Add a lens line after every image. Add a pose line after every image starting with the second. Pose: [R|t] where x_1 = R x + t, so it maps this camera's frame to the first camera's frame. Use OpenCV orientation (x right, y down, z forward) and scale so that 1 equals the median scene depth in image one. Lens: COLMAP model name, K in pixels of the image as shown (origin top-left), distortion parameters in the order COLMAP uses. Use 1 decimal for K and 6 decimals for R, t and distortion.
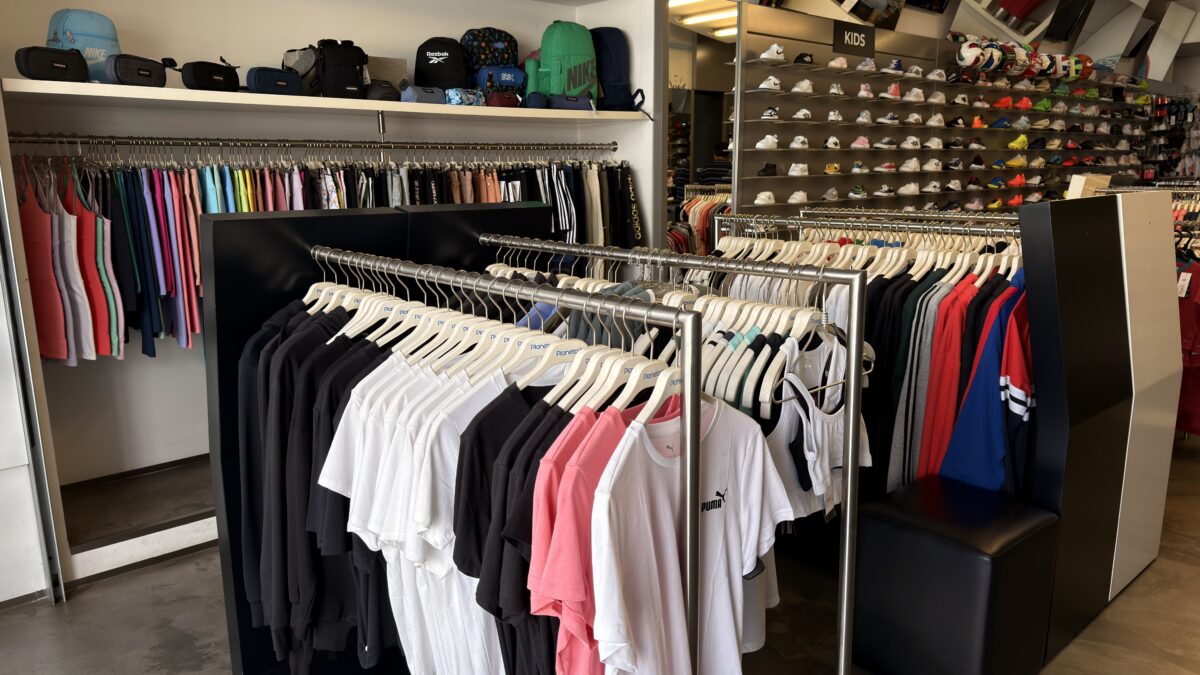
lens RADIAL K [[848.4, 0, 600.0], [0, 848.4, 337.5], [0, 0, 1]] dist [0.052862, -0.053407]
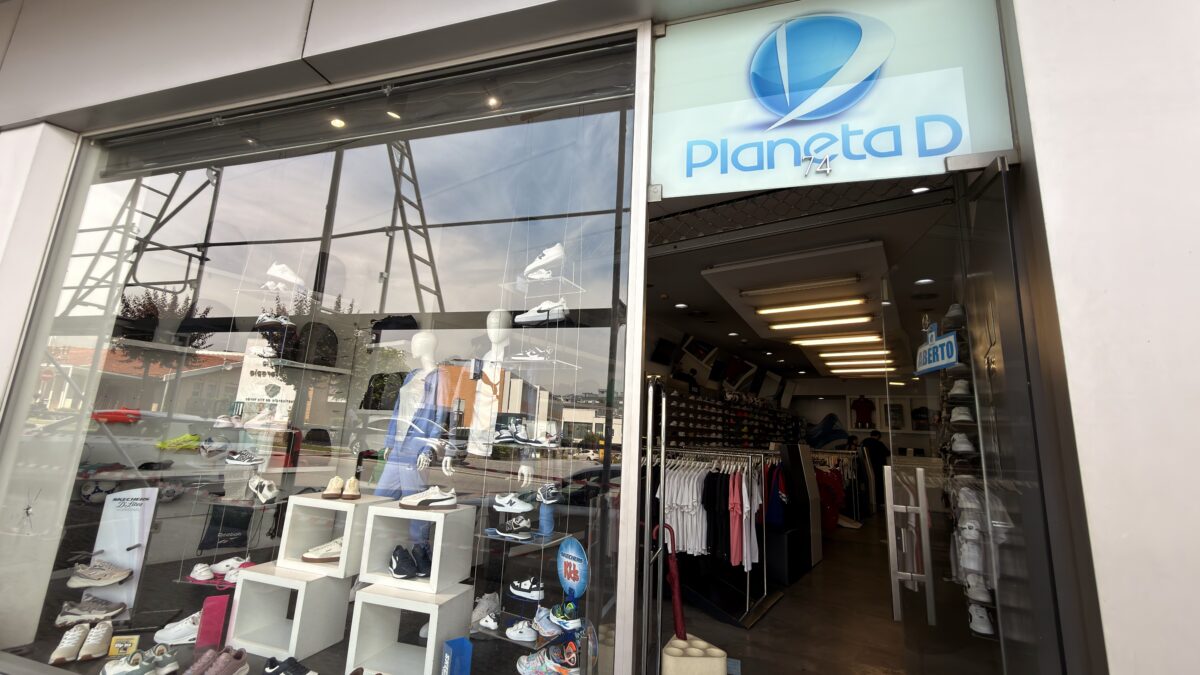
lens RADIAL K [[475.6, 0, 600.0], [0, 475.6, 337.5], [0, 0, 1]] dist [0.000624, 0.000012]
pose [[0.976145, 0.095364, 0.195057, -0.273260], [-0.013128, 0.922658, -0.385396, 0.084909], [-0.216724, 0.373642, 0.901899, -0.341797]]
